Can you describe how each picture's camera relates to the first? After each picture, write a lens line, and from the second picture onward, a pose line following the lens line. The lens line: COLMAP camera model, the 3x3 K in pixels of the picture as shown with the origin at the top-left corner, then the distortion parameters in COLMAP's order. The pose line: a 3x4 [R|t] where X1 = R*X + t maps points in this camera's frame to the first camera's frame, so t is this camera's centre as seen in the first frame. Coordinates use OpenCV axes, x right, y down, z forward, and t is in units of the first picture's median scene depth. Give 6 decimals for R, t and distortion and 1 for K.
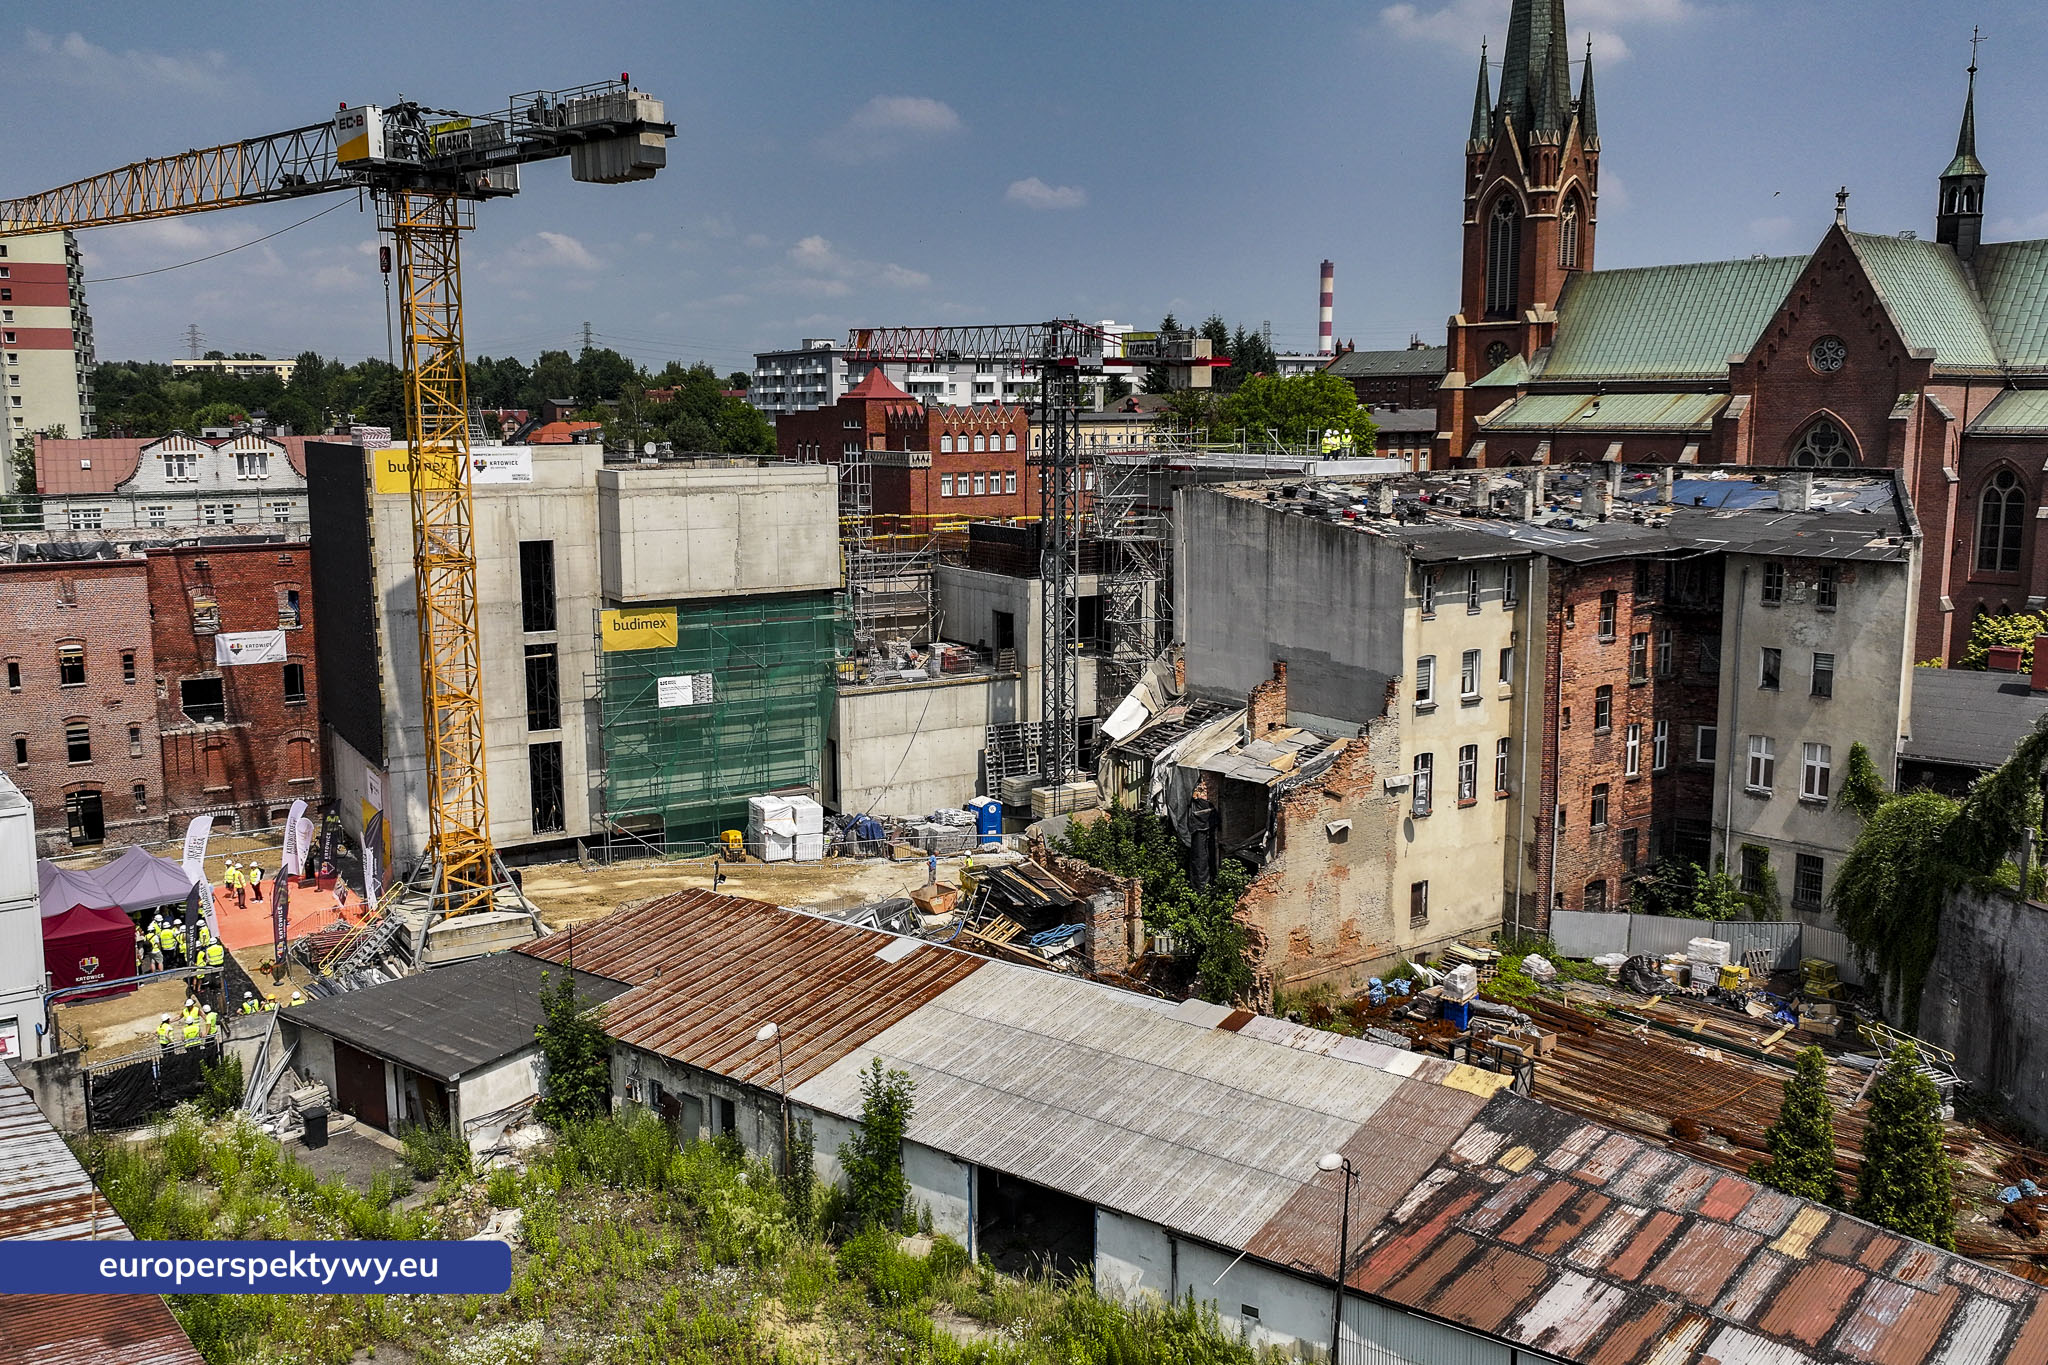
lens RADIAL K [[1703.2, 0, 1004.2], [0, 1703.2, 672.8], [0, 0, 1]] dist [0.007502, -0.008714]
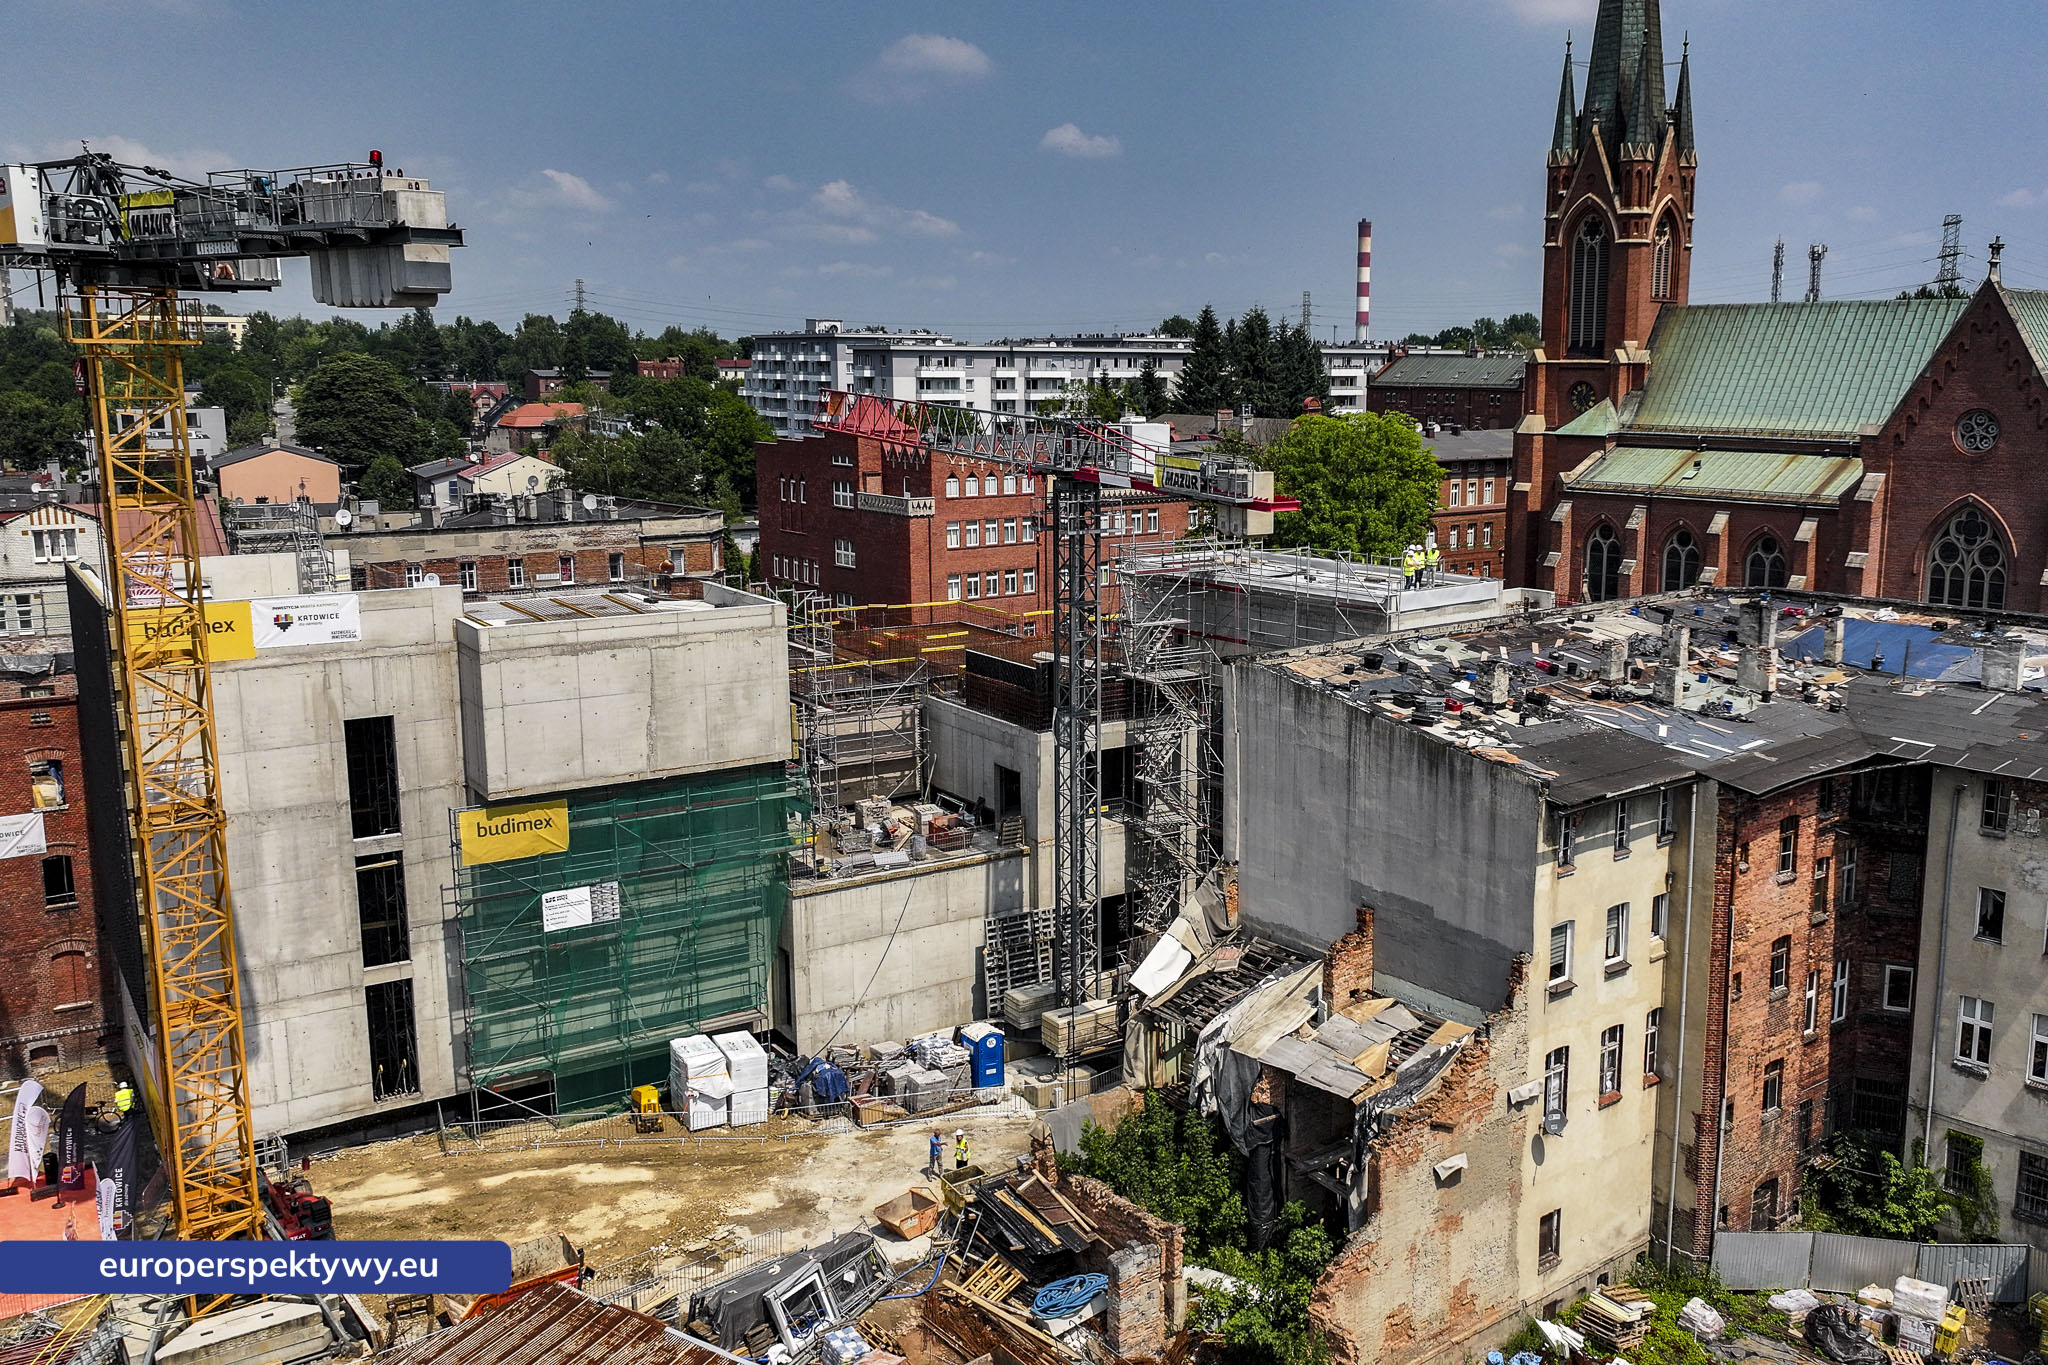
lens RADIAL K [[1739.3, 0, 1191.2], [0, 1739.3, 674.0], [0, 0, 1]] dist [0.004586, 0.000418]
pose [[0.996052, -0.003453, 0.088705, 0.014858], [0.001451, 0.999743, 0.022618, -0.111859], [-0.088761, -0.022400, 0.995801, 0.210925]]
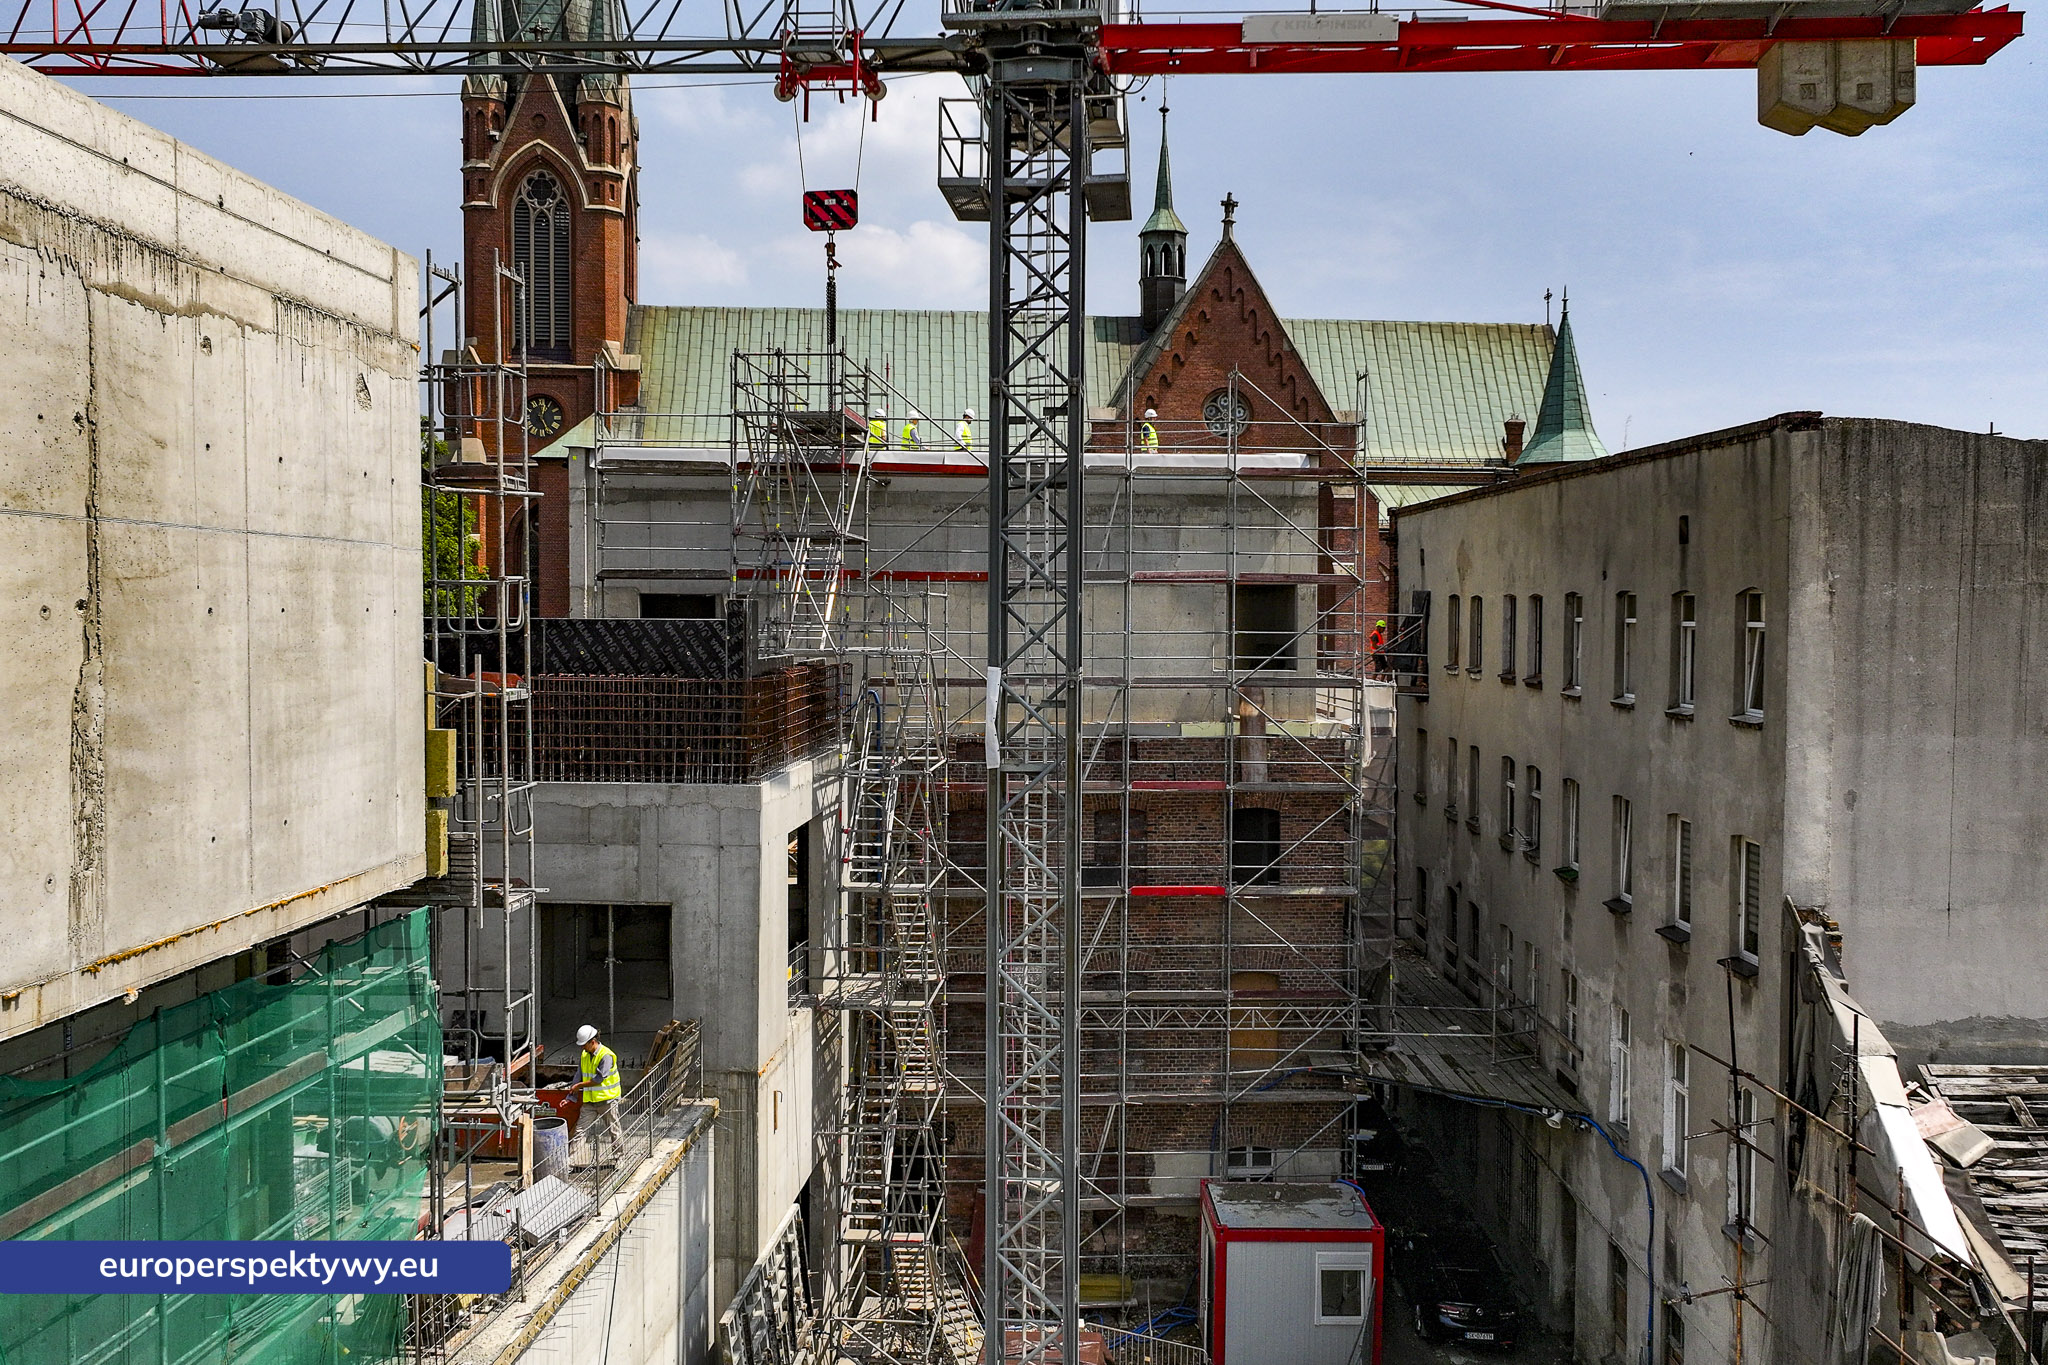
lens RADIAL K [[1705.8, 0, 1035.8], [0, 1705.8, 670.5], [0, 0, 1]] dist [0.016564, -0.019321]
pose [[0.568119, -0.021346, 0.822670, -0.230512], [0.121951, 0.990810, -0.058509, -0.056599], [-0.813861, 0.133565, 0.565501, 0.873900]]
